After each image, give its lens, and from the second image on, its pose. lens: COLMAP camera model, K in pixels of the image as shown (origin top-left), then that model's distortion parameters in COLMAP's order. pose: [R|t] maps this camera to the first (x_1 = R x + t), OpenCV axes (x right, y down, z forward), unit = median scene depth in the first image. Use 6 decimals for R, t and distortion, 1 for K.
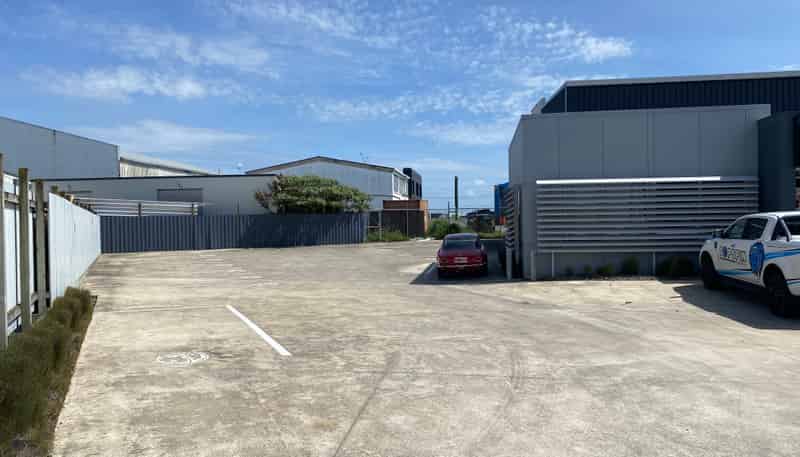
lens RADIAL K [[598.4, 0, 397.2], [0, 598.4, 232.3], [0, 0, 1]] dist [0.045925, -0.069352]
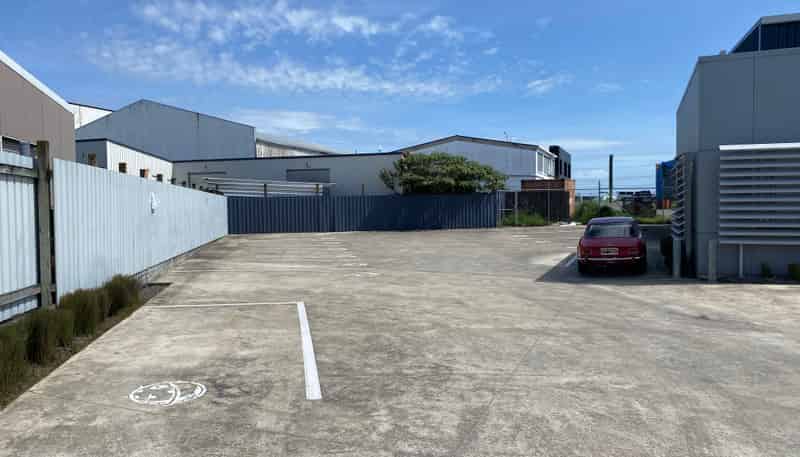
lens RADIAL K [[598.4, 0, 405.0], [0, 598.4, 230.3], [0, 0, 1]] dist [0.045925, -0.069352]
pose [[0.973092, 0.014763, -0.229945, 0.028027], [-0.009298, 0.999648, 0.024833, 0.002319], [0.230231, -0.022027, 0.972887, 0.185258]]
